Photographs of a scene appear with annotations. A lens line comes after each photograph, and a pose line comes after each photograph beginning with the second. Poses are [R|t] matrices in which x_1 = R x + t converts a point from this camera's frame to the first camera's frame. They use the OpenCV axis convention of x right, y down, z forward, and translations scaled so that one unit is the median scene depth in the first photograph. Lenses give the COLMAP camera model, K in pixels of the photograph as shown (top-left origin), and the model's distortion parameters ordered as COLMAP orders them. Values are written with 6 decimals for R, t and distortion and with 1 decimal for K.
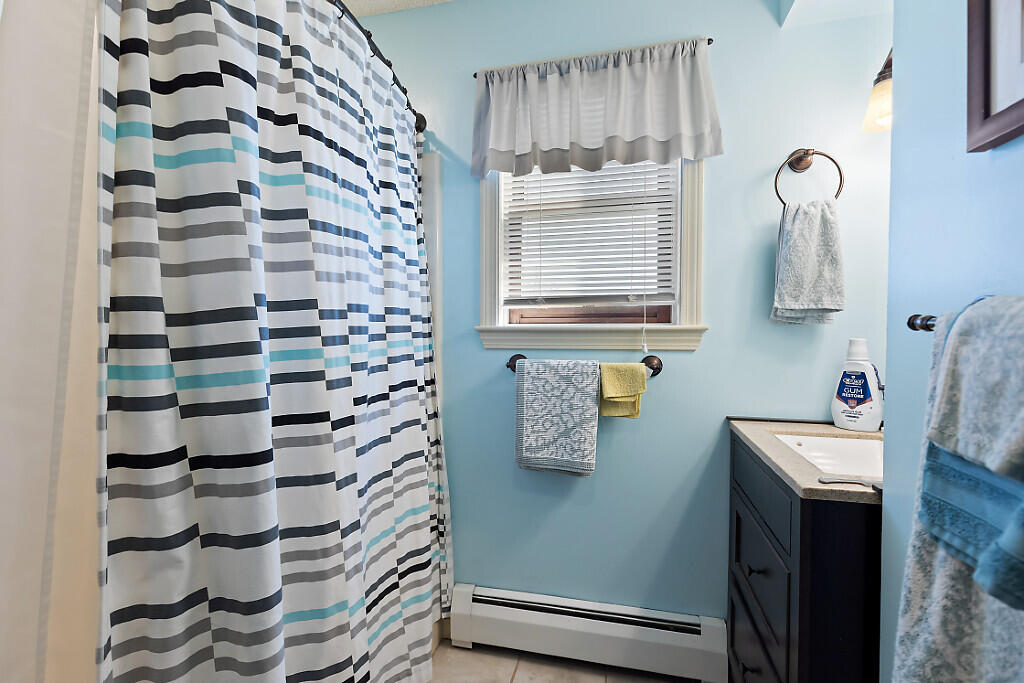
lens RADIAL K [[461.5, 0, 513.6], [0, 461.5, 336.9], [0, 0, 1]] dist [-0.004893, 0.000406]
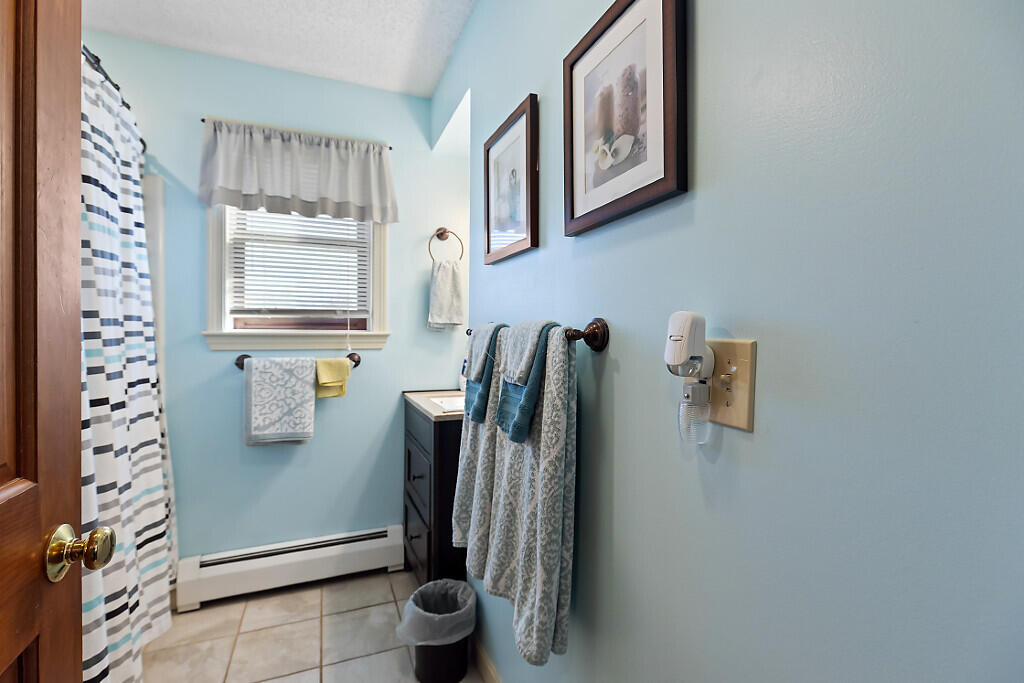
lens RADIAL K [[461.5, 0, 504.2], [0, 461.5, 340.9], [0, 0, 1]] dist [-0.004893, 0.000406]
pose [[0.811851, -0.004350, 0.583849, -0.164741], [0.006286, 0.999979, -0.001290, 0.008151], [-0.583831, 0.004717, 0.811861, -0.459704]]
